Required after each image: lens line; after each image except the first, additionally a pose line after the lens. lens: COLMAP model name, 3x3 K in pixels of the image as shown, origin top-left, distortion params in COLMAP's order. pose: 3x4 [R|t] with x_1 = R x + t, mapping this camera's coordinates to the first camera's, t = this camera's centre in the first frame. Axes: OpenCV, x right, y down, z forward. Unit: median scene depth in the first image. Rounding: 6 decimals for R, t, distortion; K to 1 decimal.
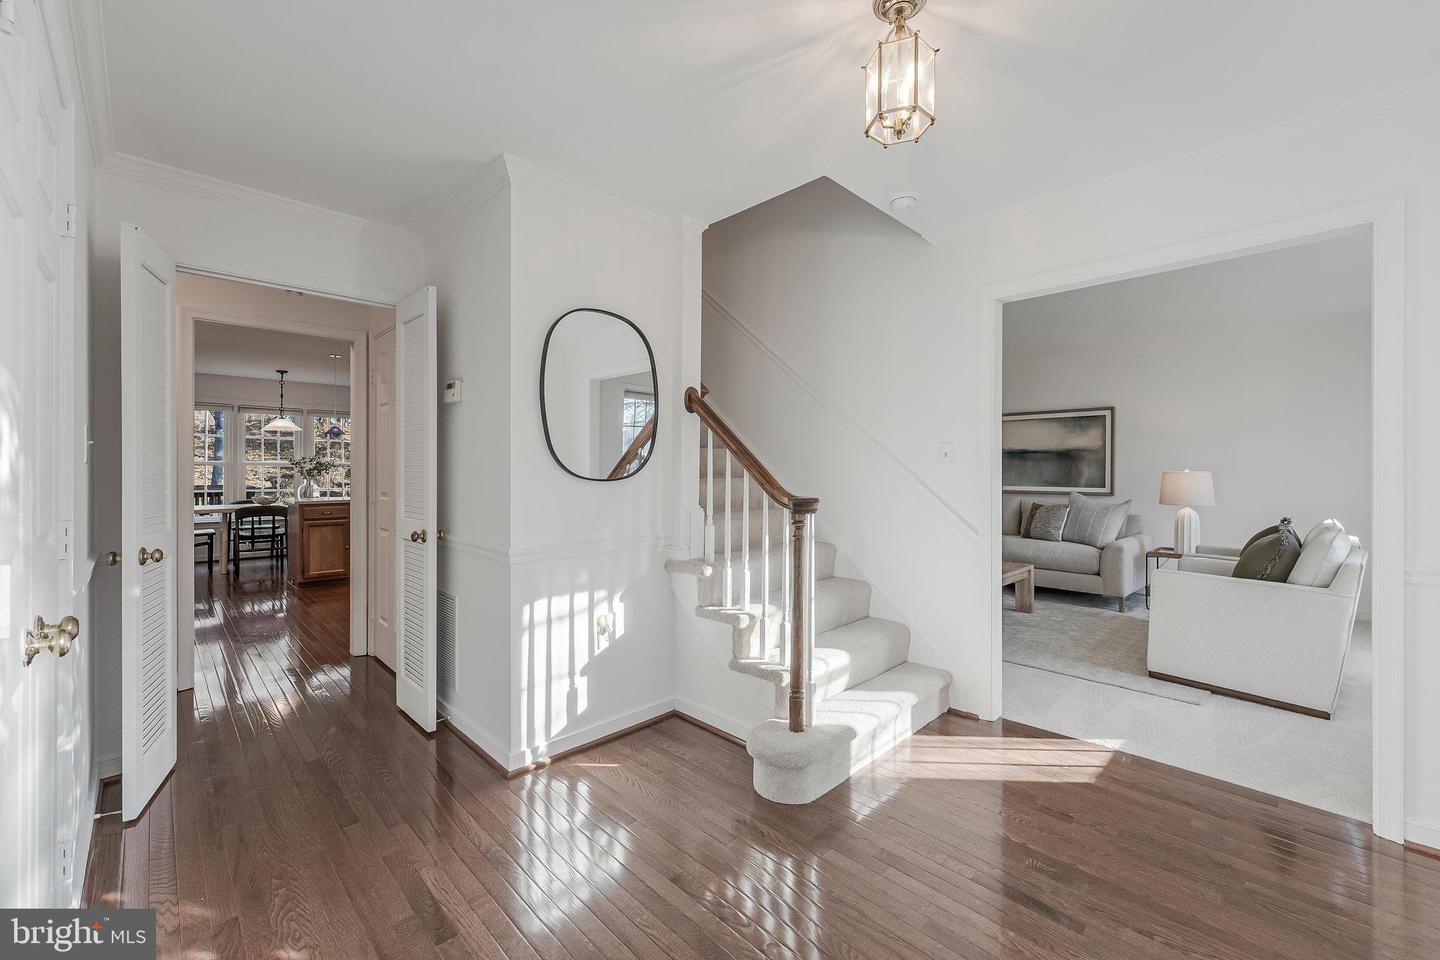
lens RADIAL K [[588.1, 0, 721.0], [0, 588.1, 477.6], [0, 0, 1]] dist [0.001230, 0.000052]
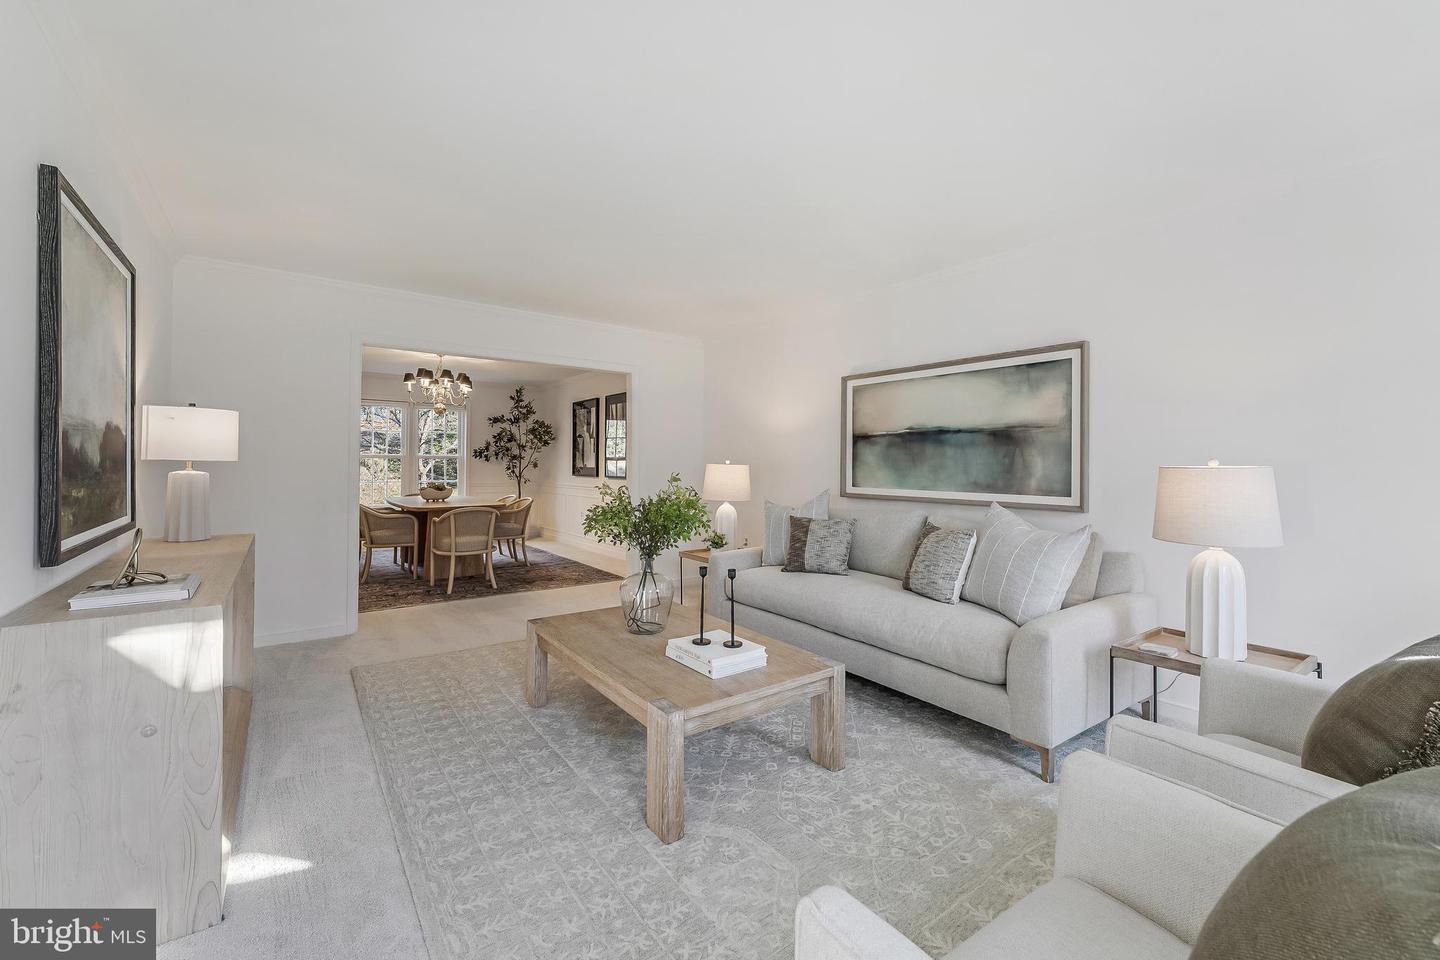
lens RADIAL K [[588.1, 0, 719.4], [0, 588.1, 469.7], [0, 0, 1]] dist [0.001230, 0.000052]
pose [[0.991036, 0.008446, -0.133330, 0.409859], [-0.008870, 0.999957, -0.002588, -0.002834], [0.133303, 0.003747, 0.991068, 0.435698]]
